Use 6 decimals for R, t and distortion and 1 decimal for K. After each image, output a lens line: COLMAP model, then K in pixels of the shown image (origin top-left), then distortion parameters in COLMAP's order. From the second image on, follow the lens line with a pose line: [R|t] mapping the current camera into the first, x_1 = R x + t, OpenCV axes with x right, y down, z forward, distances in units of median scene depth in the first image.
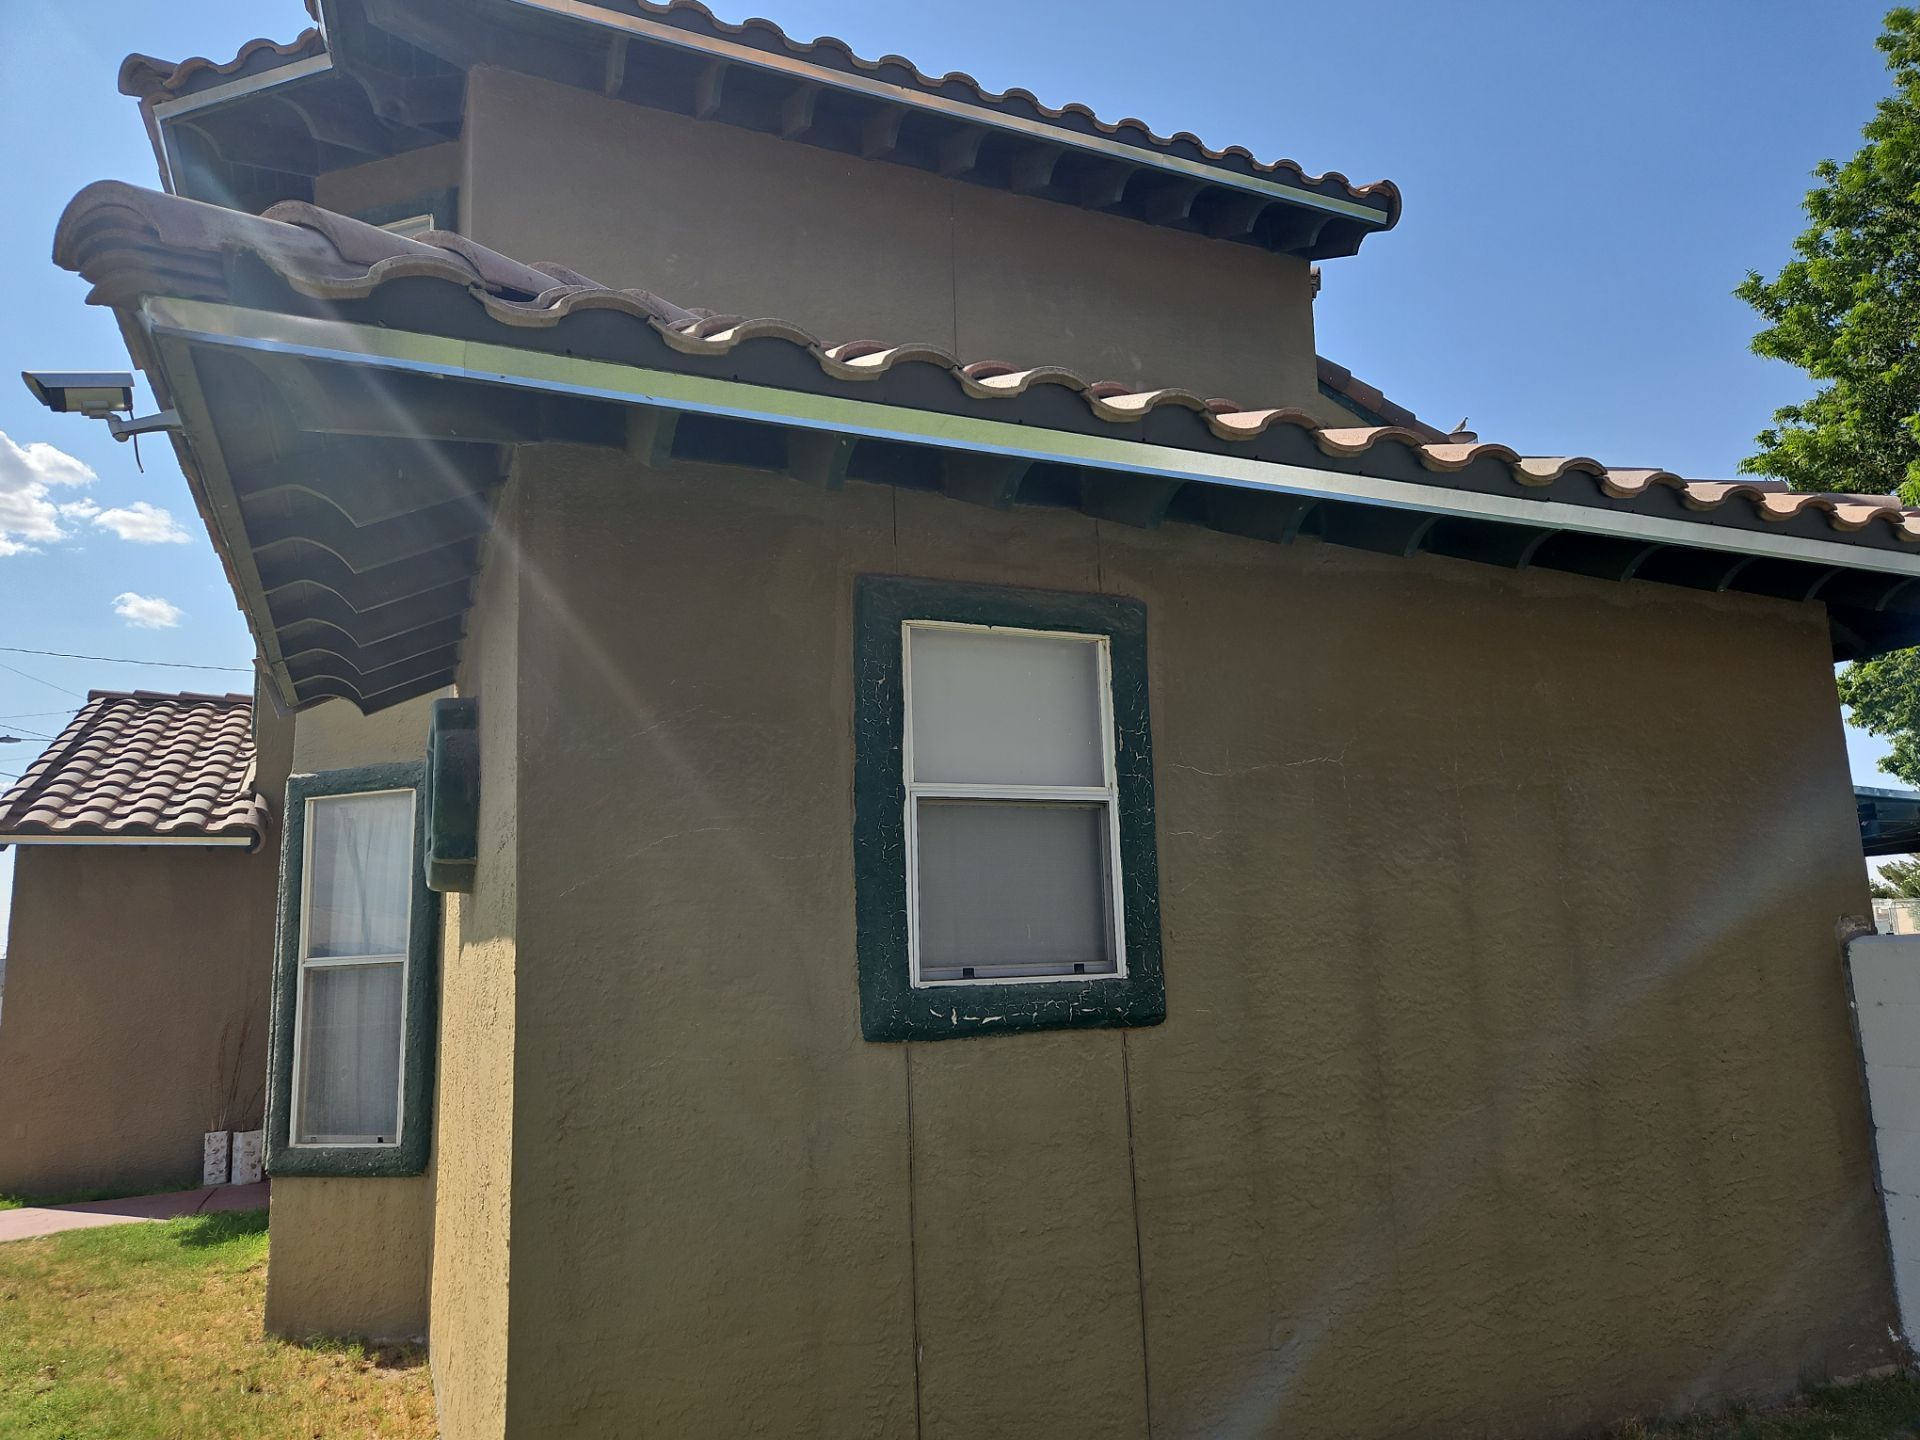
lens RADIAL K [[1366.4, 0, 960.0], [0, 1366.4, 720.0], [0, 0, 1]] dist [0.050542, -0.000912]
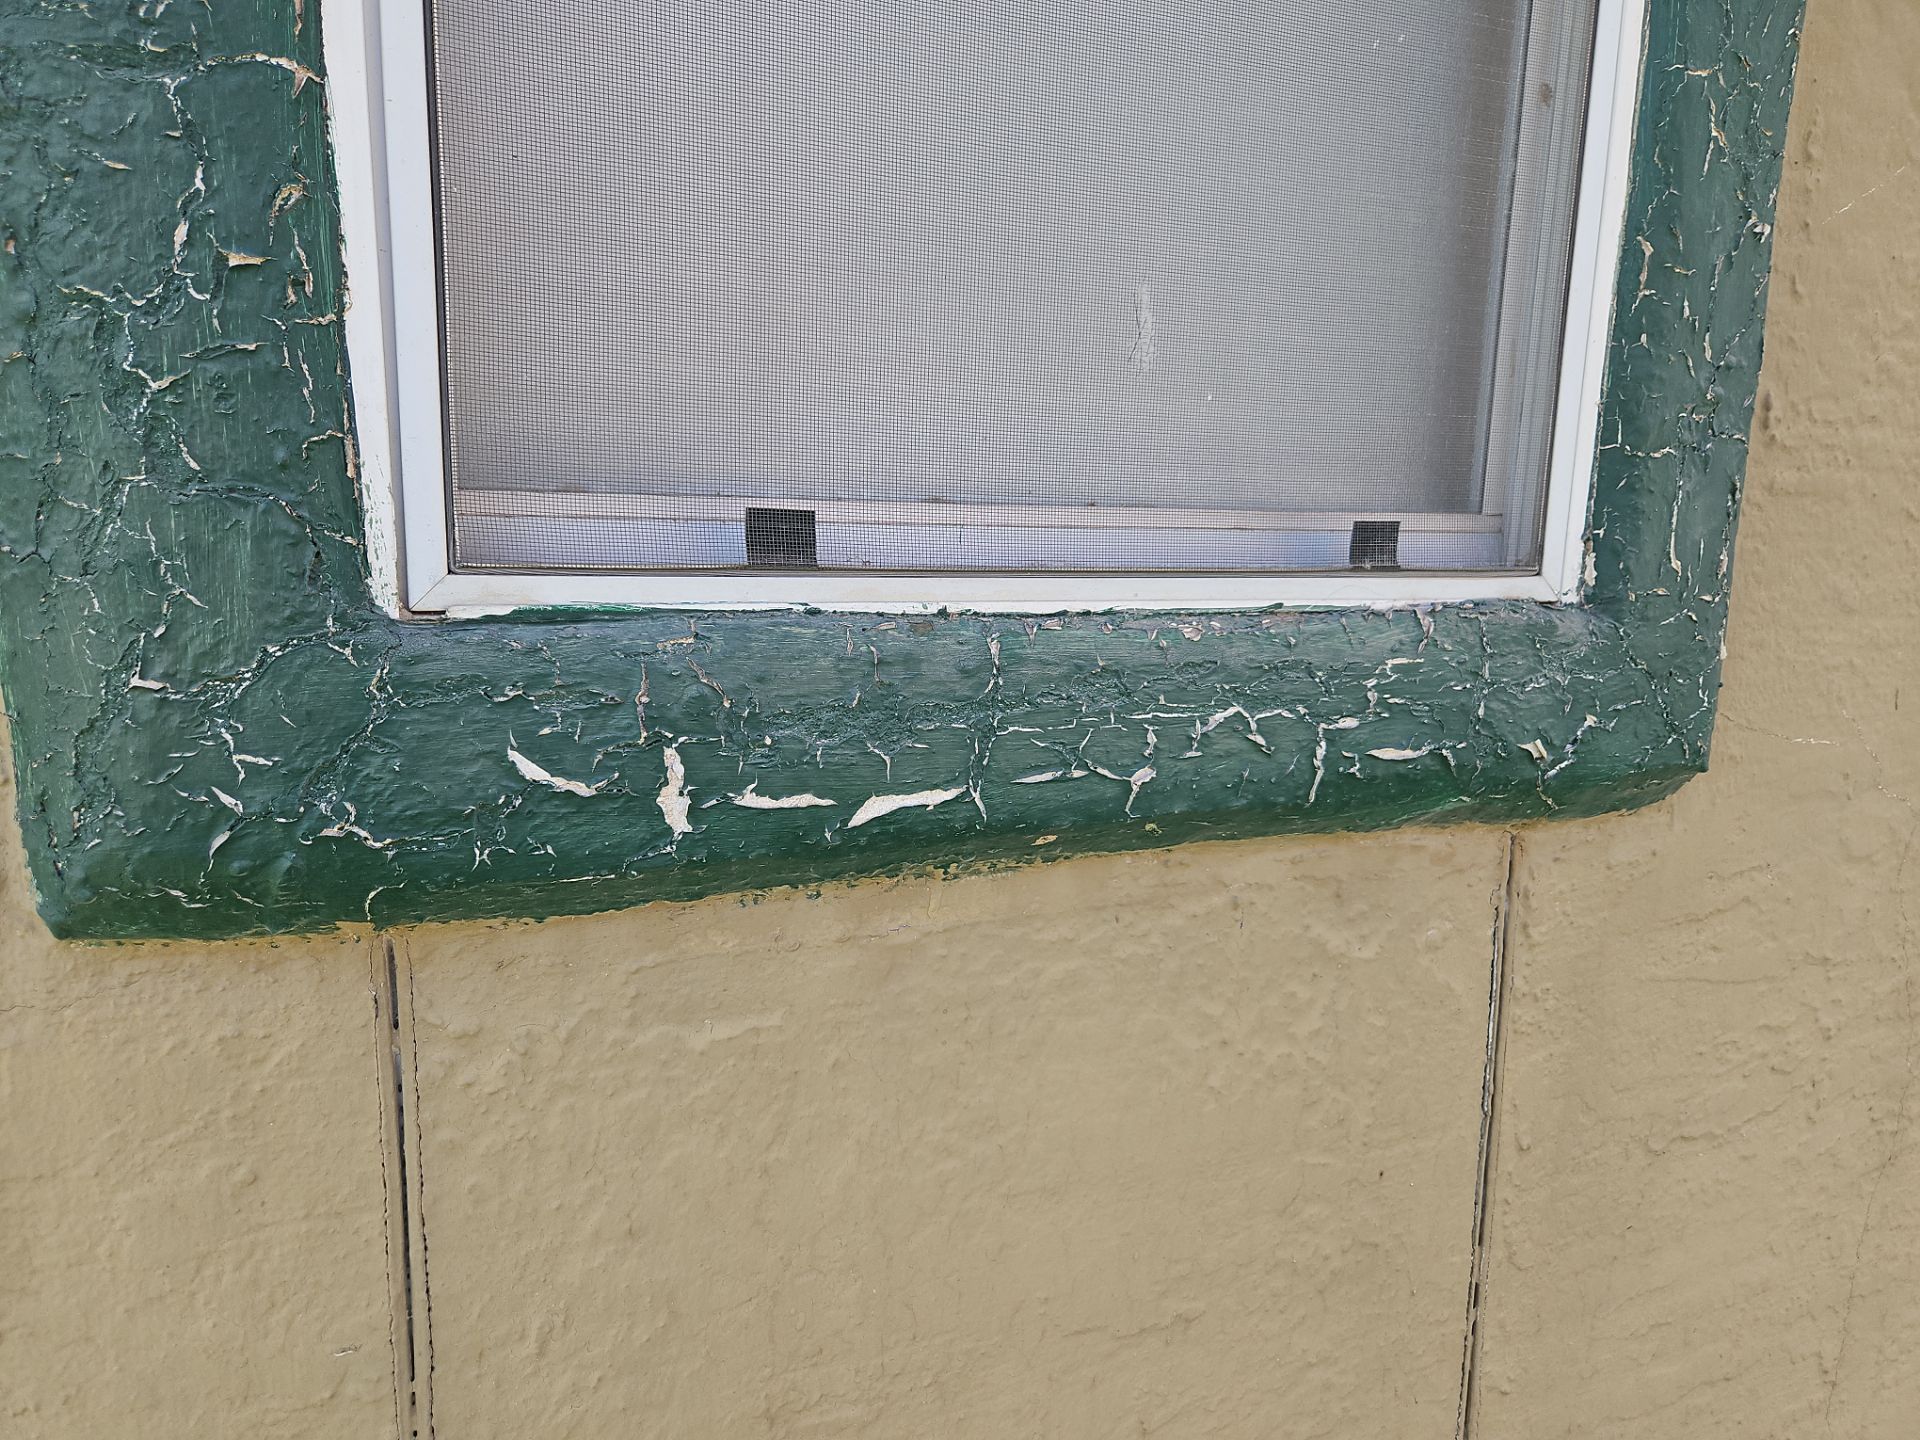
lens RADIAL K [[1366.4, 0, 960.0], [0, 1366.4, 720.0], [0, 0, 1]] dist [0.050542, -0.000912]
pose [[0.998436, 0.055856, 0.002465, 0.028110], [-0.053823, 0.948292, 0.312804, 0.146599], [0.015135, -0.312447, 0.949815, 0.803098]]
